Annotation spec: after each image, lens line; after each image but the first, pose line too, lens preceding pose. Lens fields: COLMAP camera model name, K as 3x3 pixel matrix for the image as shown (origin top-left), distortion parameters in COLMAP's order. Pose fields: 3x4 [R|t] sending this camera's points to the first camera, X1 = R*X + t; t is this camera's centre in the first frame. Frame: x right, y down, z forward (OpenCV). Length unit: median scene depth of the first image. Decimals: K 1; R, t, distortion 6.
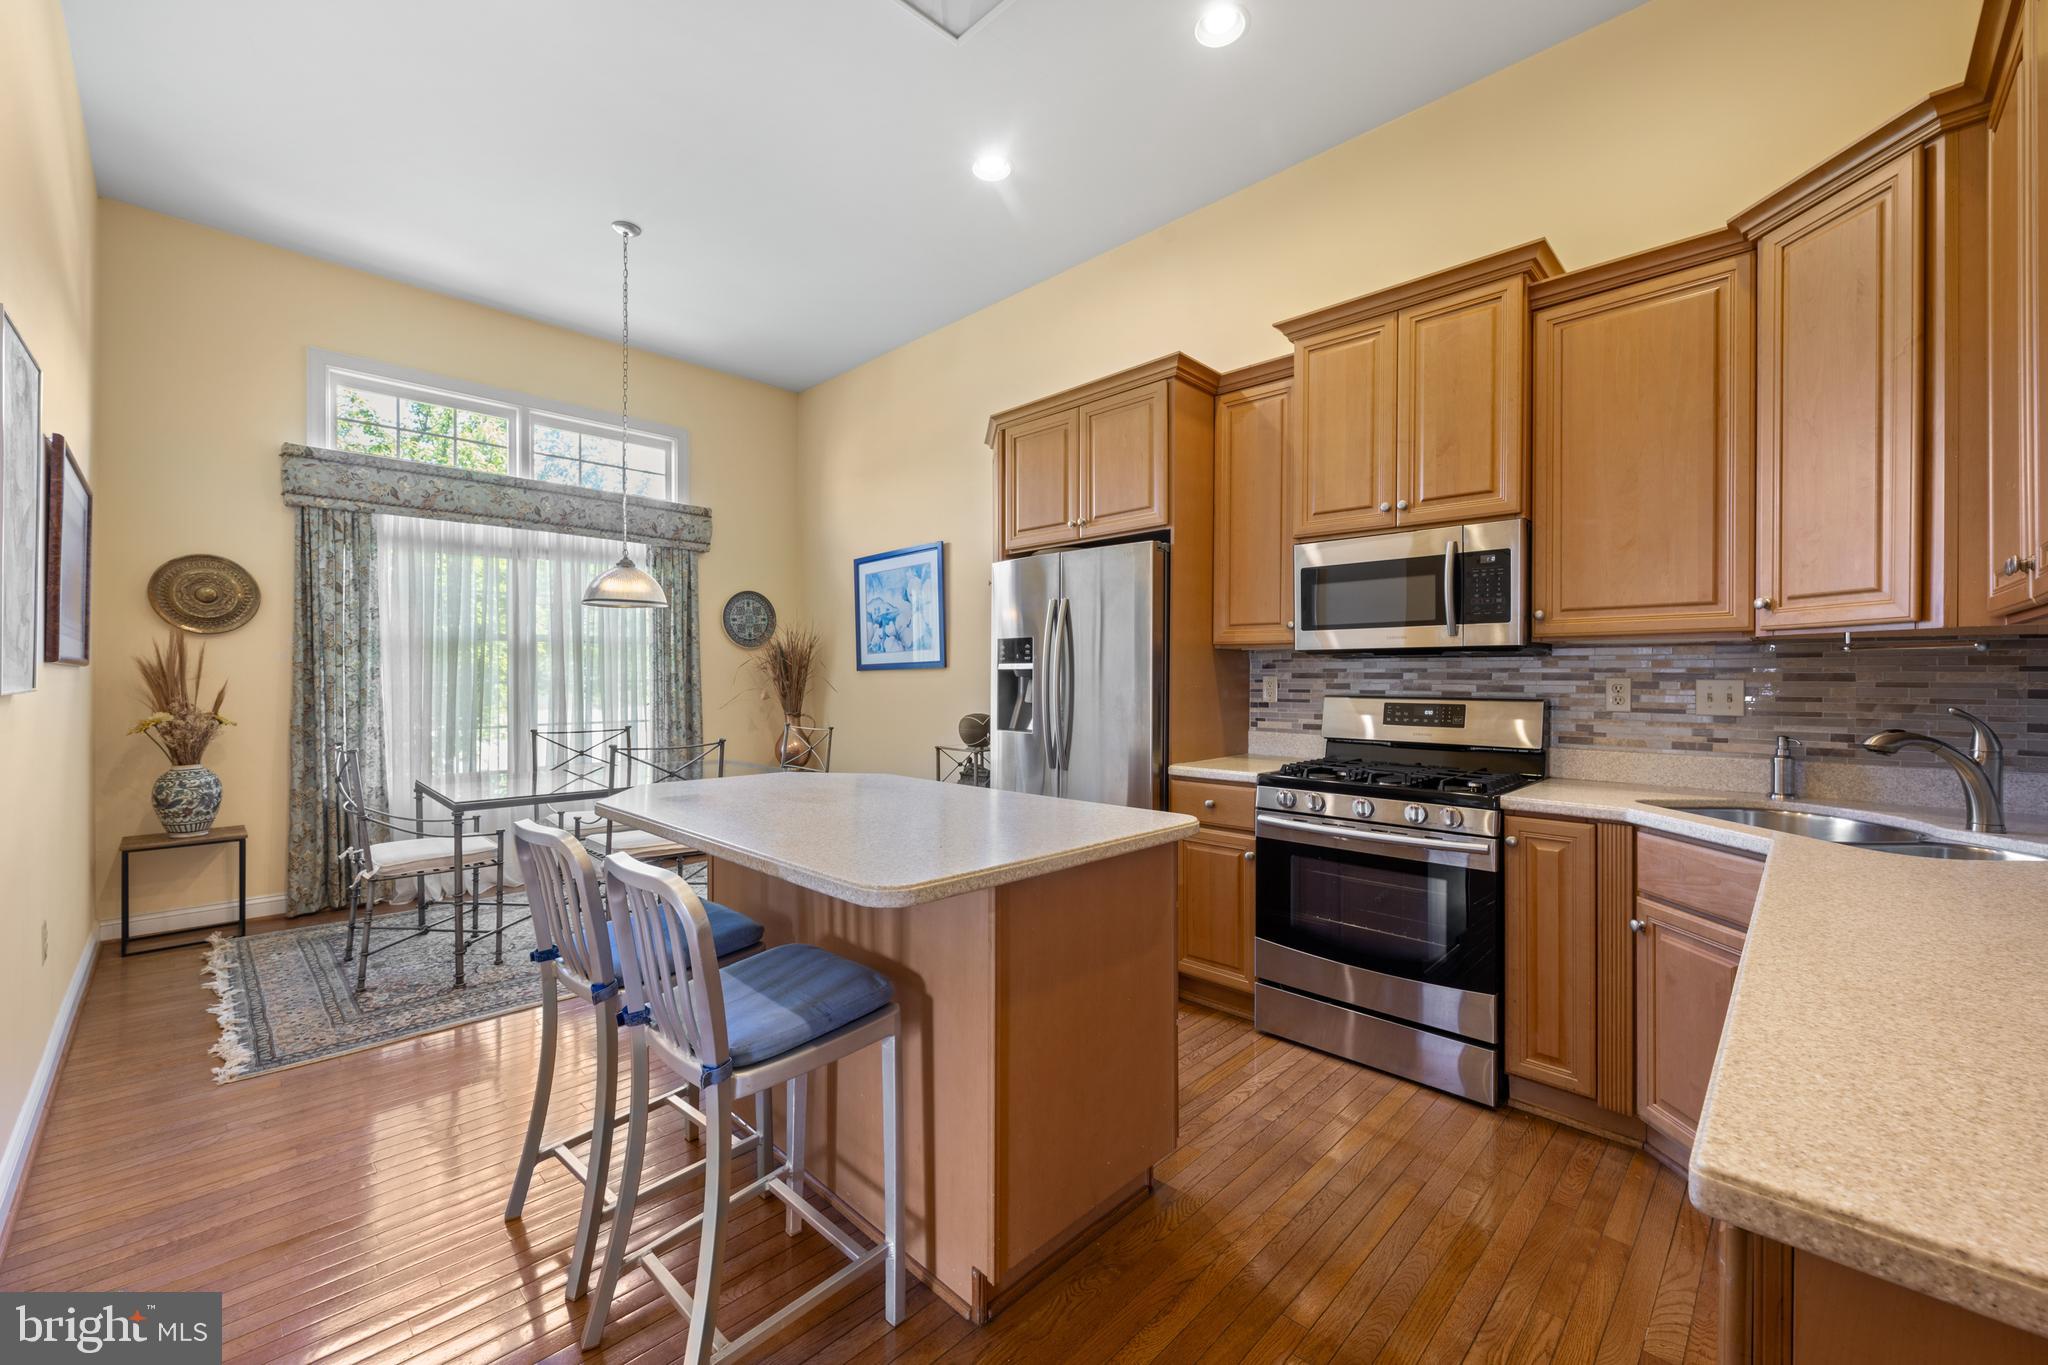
lens RADIAL K [[814.0, 0, 1020.8], [0, 814.0, 684.5], [0, 0, 1]] dist [0.001206, -0.000034]
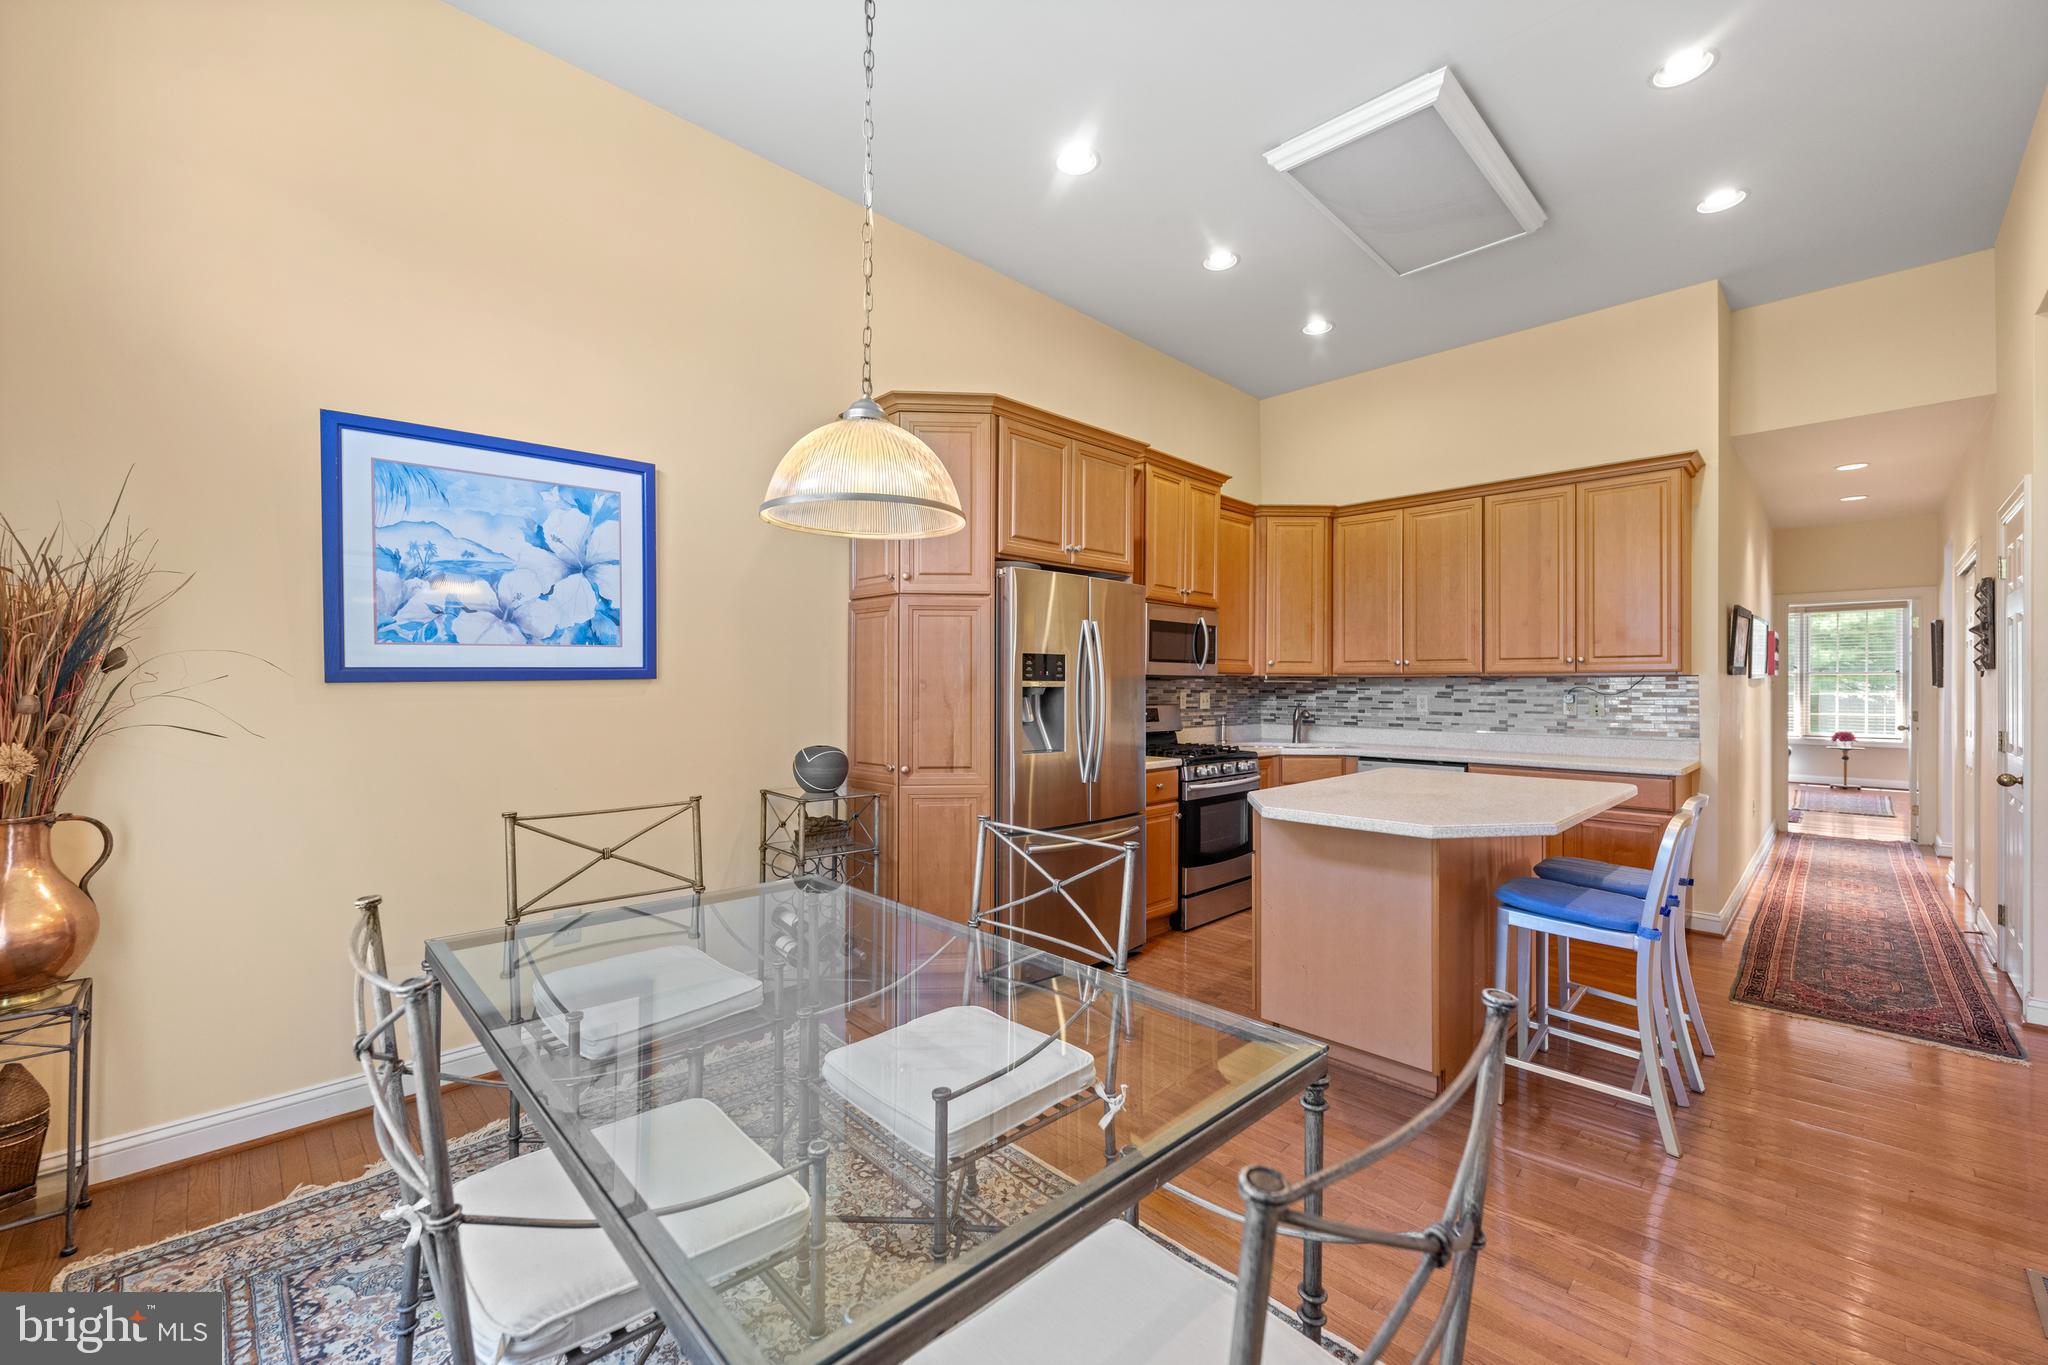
lens RADIAL K [[814.0, 0, 1020.8], [0, 814.0, 684.5], [0, 0, 1]] dist [0.001206, -0.000034]
pose [[0.018208, -0.006439, 0.999813, -0.643198], [0.001134, 0.999979, 0.006420, -0.018873], [-0.999834, 0.001017, 0.018215, 0.679600]]
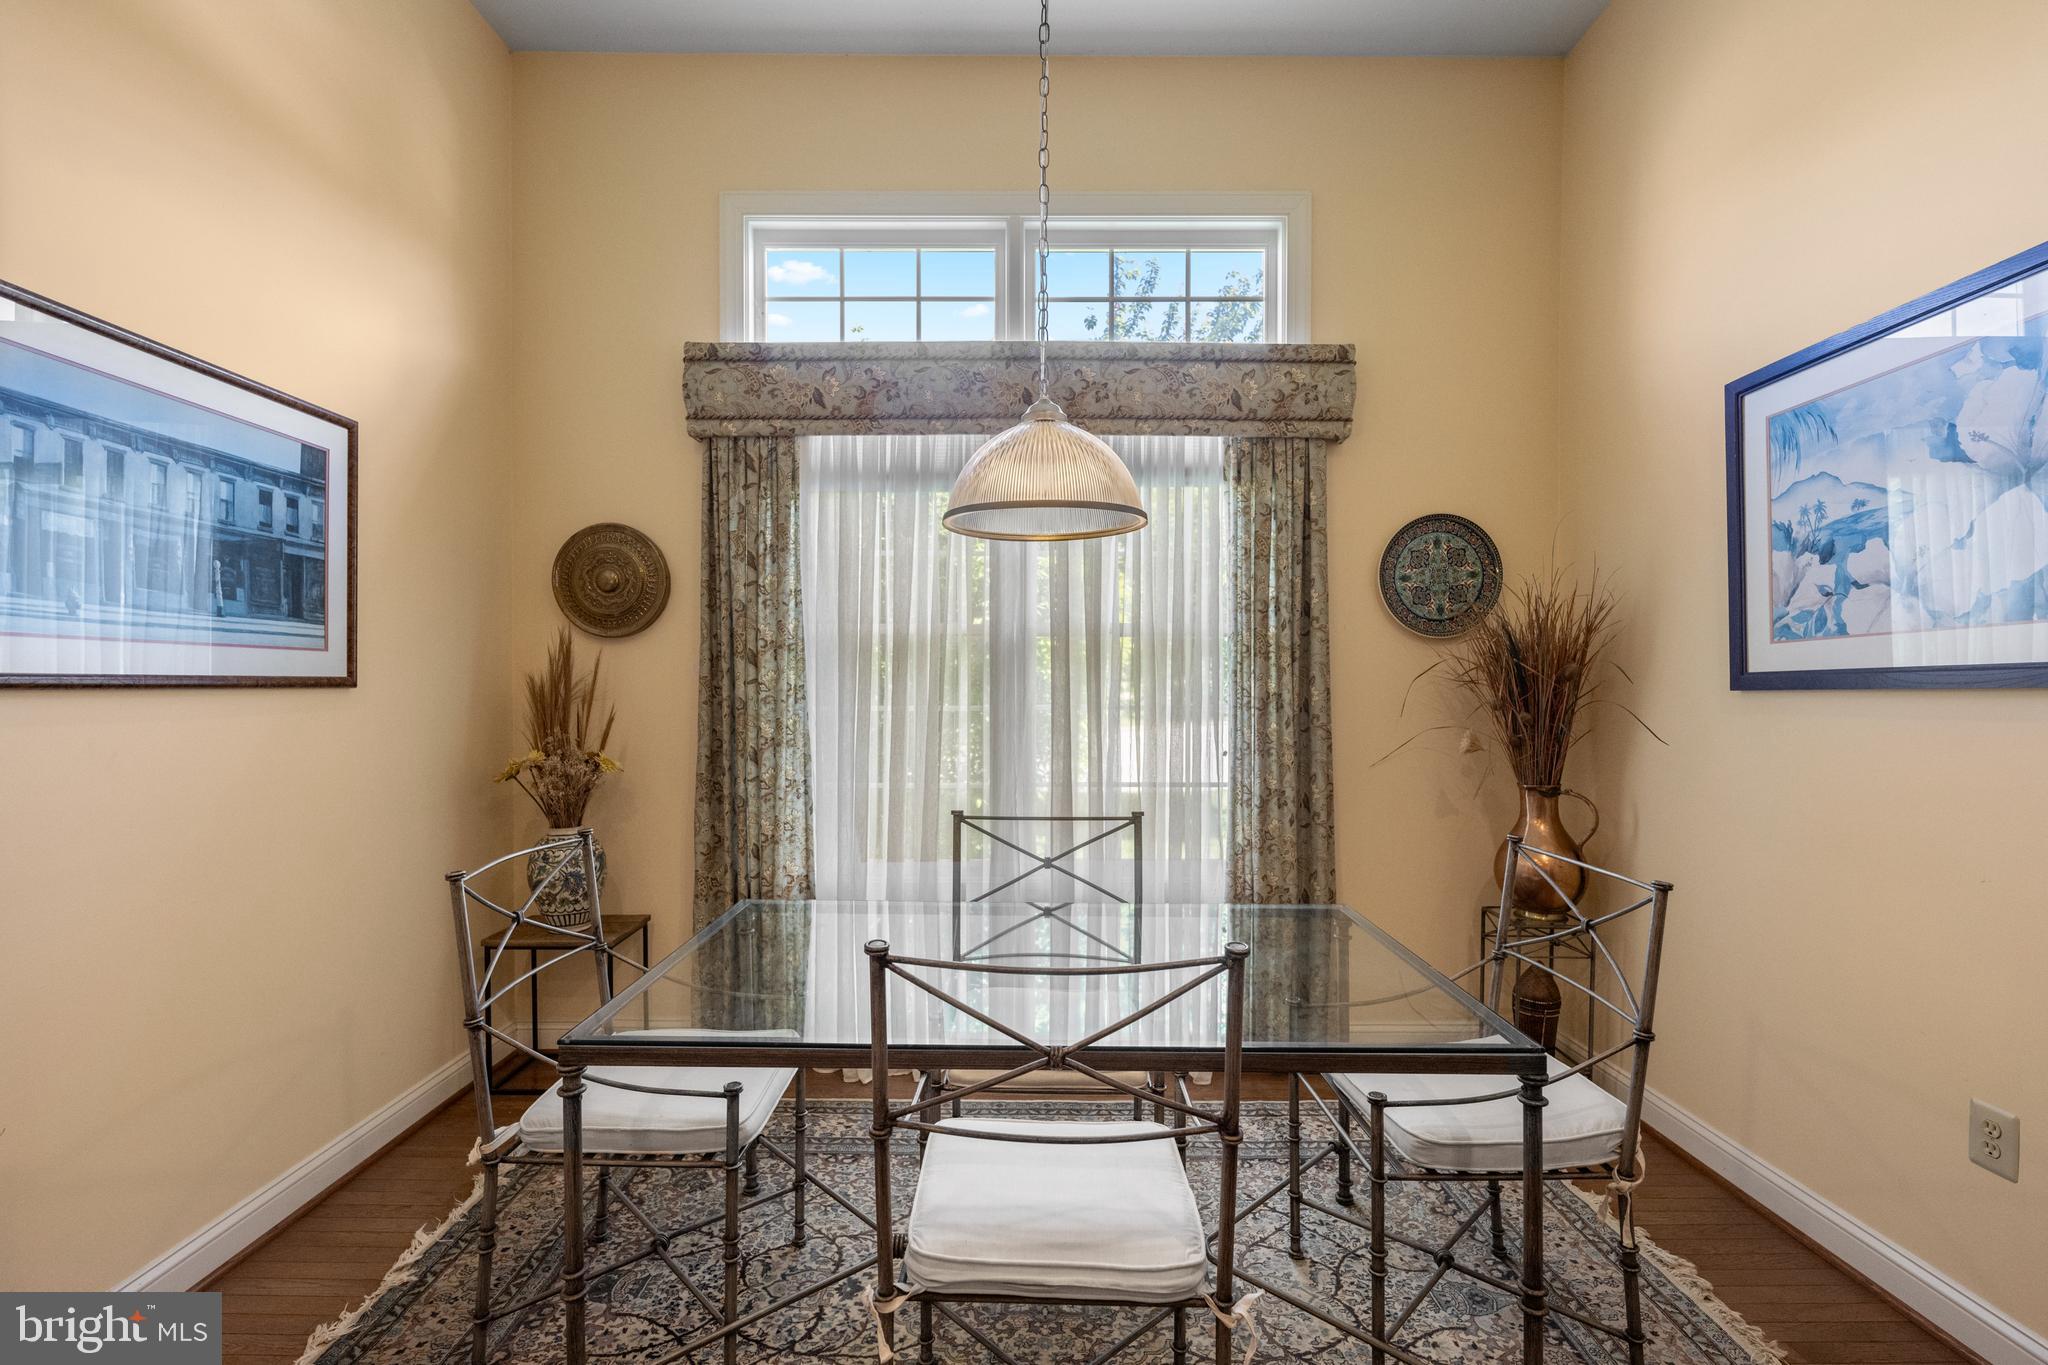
lens RADIAL K [[939.2, 0, 1017.7], [0, 939.2, 694.1], [0, 0, 1]] dist [-0.000886, 0.000051]
pose [[0.698921, 0.010544, -0.715121, -0.131396], [-0.008403, 0.999943, 0.006531, -0.015709], [0.715149, 0.001444, 0.698970, 0.505473]]
